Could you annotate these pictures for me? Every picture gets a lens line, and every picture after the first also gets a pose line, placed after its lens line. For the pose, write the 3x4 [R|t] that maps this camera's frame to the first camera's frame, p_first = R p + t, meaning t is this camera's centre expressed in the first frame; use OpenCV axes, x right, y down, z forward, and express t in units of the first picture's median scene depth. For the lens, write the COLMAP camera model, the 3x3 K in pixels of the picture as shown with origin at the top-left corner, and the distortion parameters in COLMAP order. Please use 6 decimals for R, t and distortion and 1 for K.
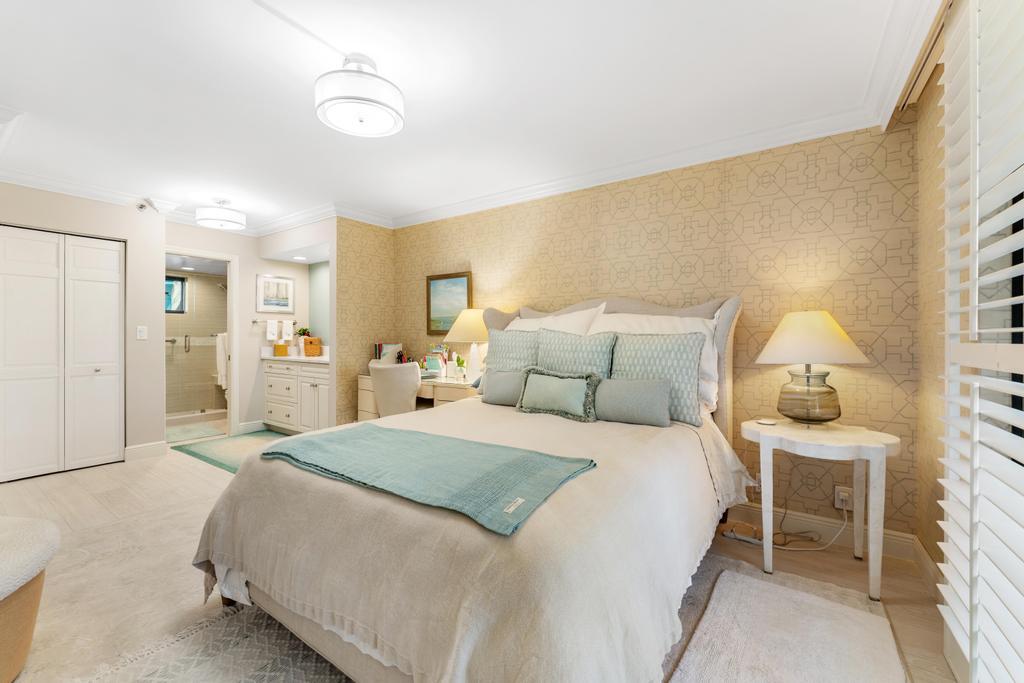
lens RADIAL K [[413.0, 0, 510.6], [0, 413.0, 335.4], [0, 0, 1]] dist [-0.000156, -0.000049]
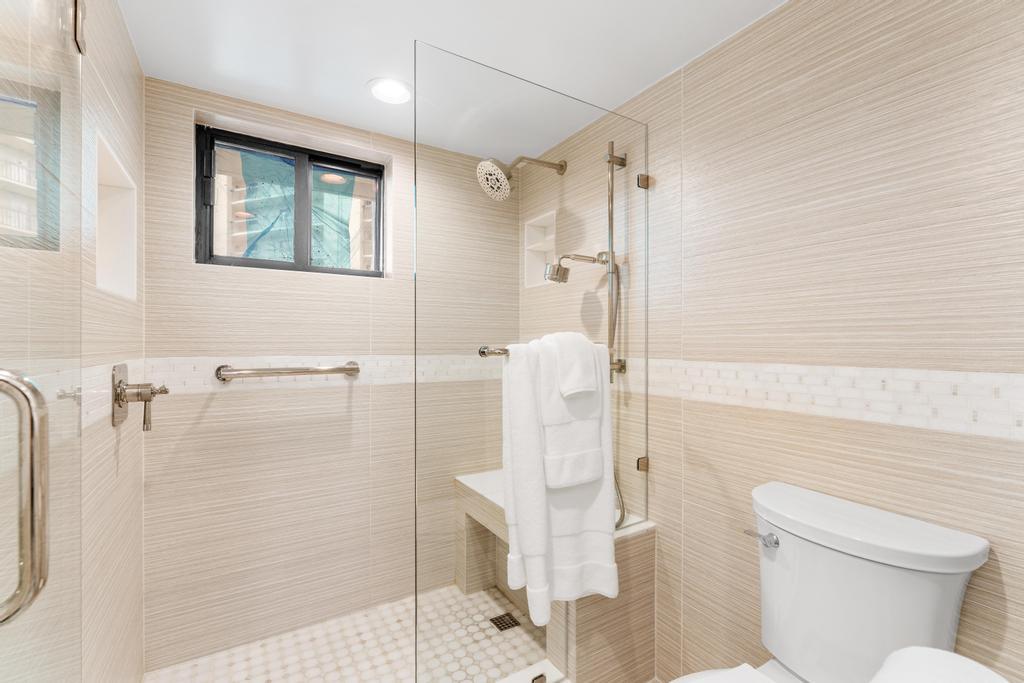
lens RADIAL K [[454.5, 0, 511.9], [0, 454.5, 343.4], [0, 0, 1]] dist [-0.001822, -0.000244]
pose [[0.916867, -0.002513, -0.399184, -0.746902], [0.001772, 0.999996, -0.002224, -0.004485], [0.399188, 0.001332, 0.916868, 0.958689]]
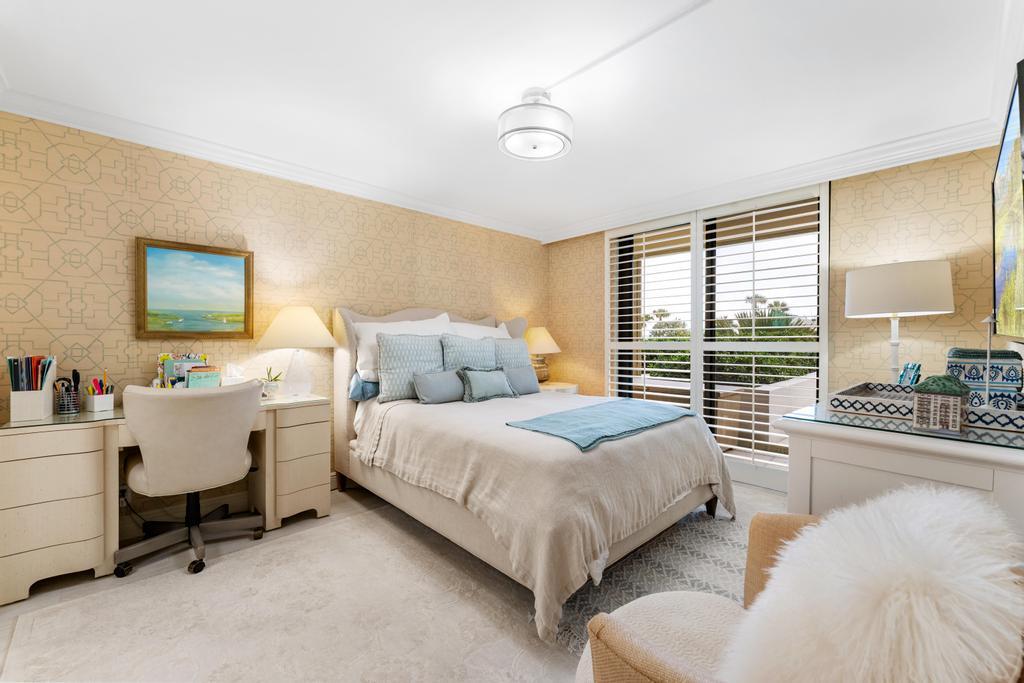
lens RADIAL K [[424.0, 0, 512.6], [0, 424.0, 343.0], [0, 0, 1]] dist [0.000319, -0.000142]
pose [[0.202387, -0.010834, 0.979246, -0.613557], [0.000272, 0.999939, 0.011007, -0.001813], [-0.979306, -0.001961, 0.202378, 0.331208]]
